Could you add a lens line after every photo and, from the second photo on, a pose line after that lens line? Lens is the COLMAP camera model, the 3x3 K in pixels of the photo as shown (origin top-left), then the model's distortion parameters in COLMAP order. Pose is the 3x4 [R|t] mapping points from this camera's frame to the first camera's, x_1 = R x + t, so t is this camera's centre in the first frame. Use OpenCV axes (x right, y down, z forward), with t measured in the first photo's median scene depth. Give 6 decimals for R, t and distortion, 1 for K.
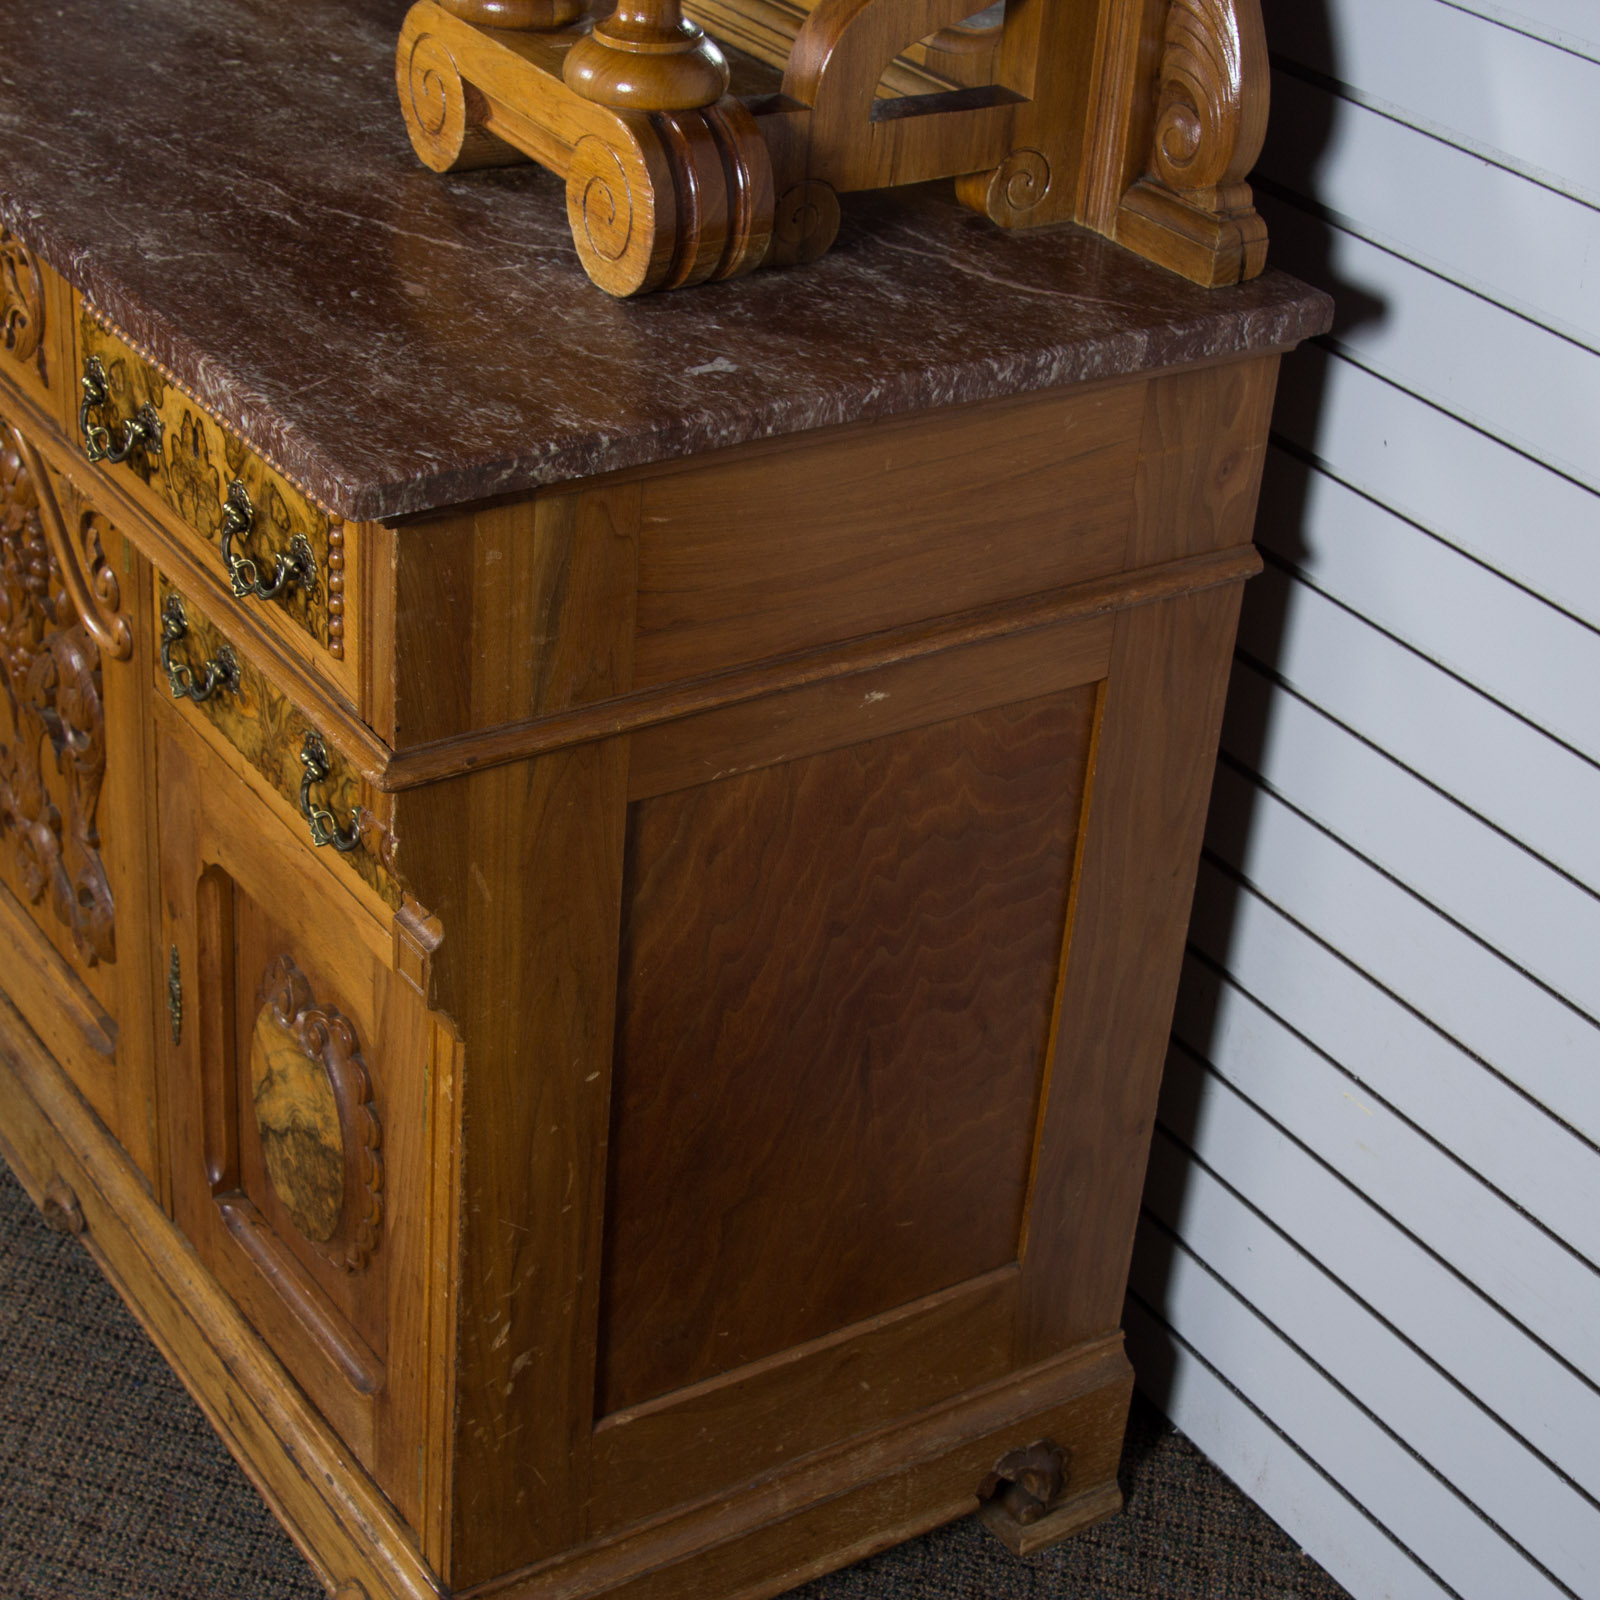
lens RADIAL K [[3042.5, 0, 791.3], [0, 3042.5, 793.1], [0, 0, 1]] dist [-0.110855, 0.000000]
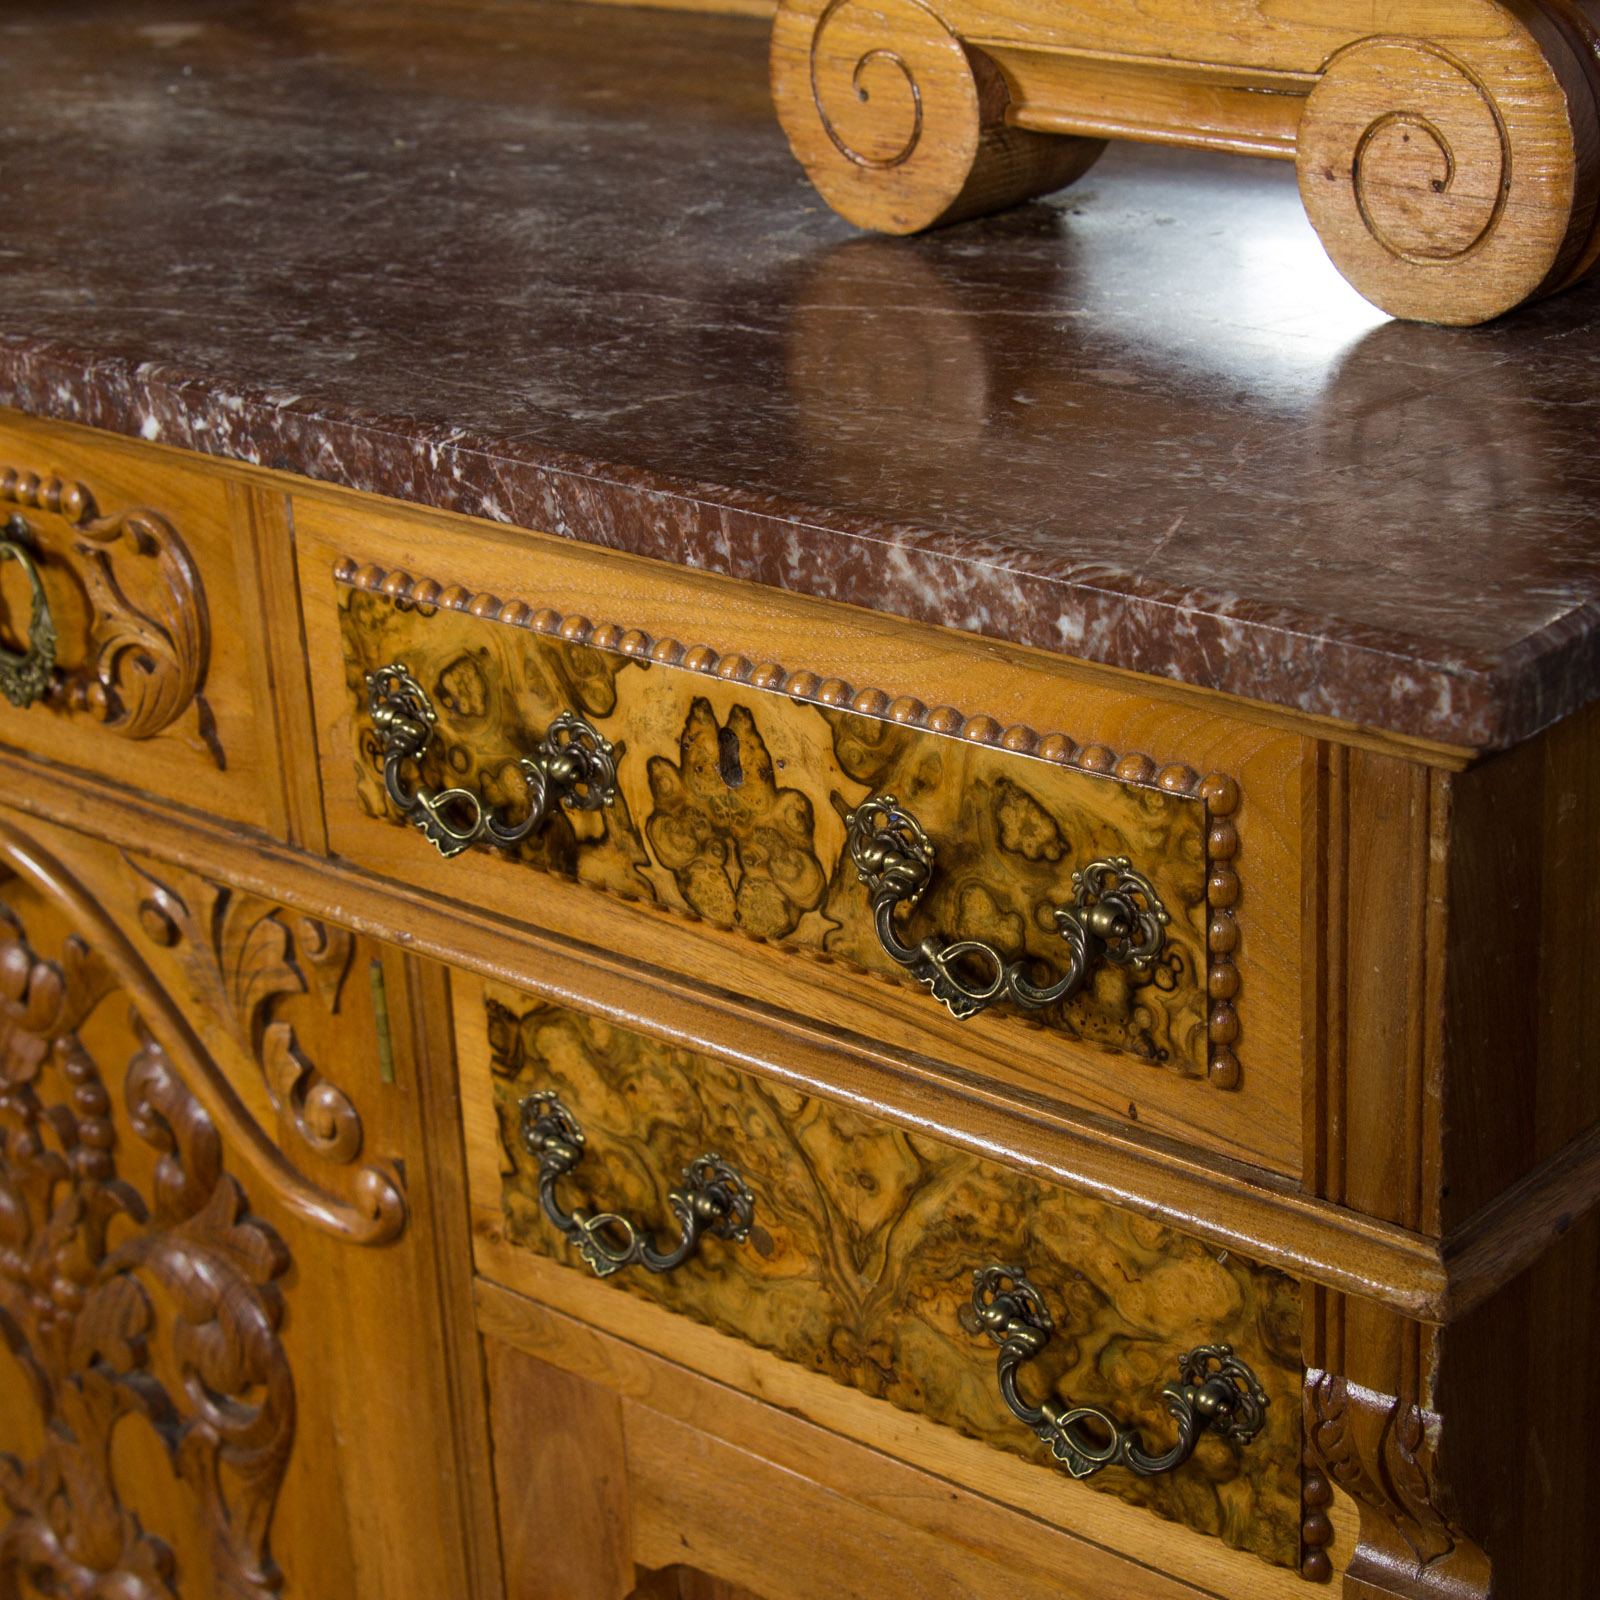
lens RADIAL K [[3448.1, 0, 790.1], [0, 3448.1, 785.8], [0, 0, 1]] dist [-0.069781, 0.000000]
pose [[0.961244, -0.205555, 0.183729, -0.289216], [0.229143, 0.966235, -0.117827, -0.039173], [-0.153305, 0.155361, 0.975890, 0.421165]]
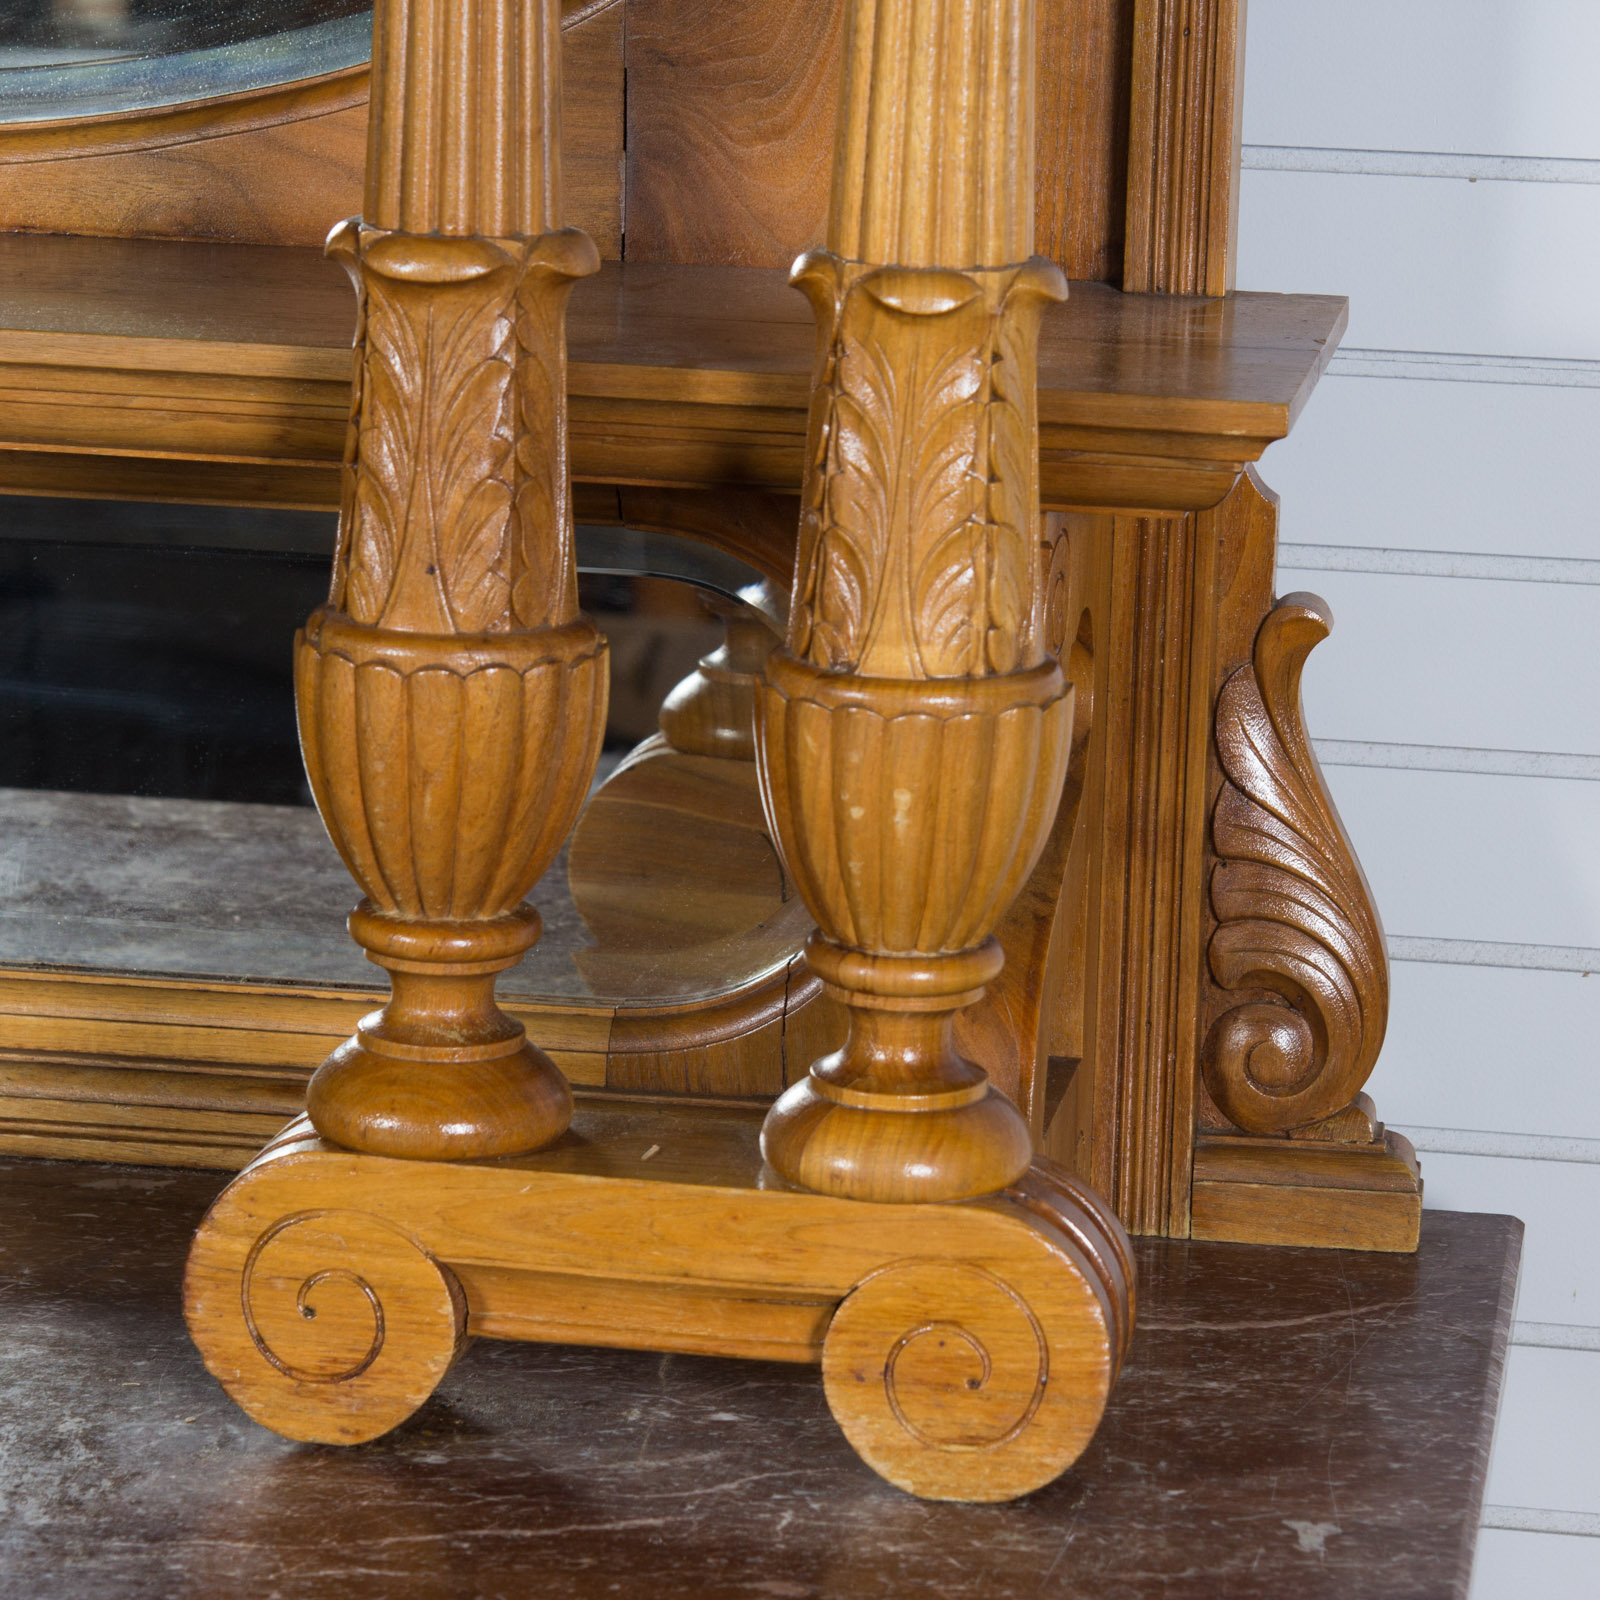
lens RADIAL K [[6217.7, 0, 791.6], [0, 6217.7, 795.2], [0, 0, 1]] dist [0.096792, 0.000000]
pose [[0.675433, -0.213728, 0.705770, -0.898839], [0.386945, 0.917454, -0.092480, -0.186765], [-0.627746, 0.335558, 0.702379, 0.099308]]
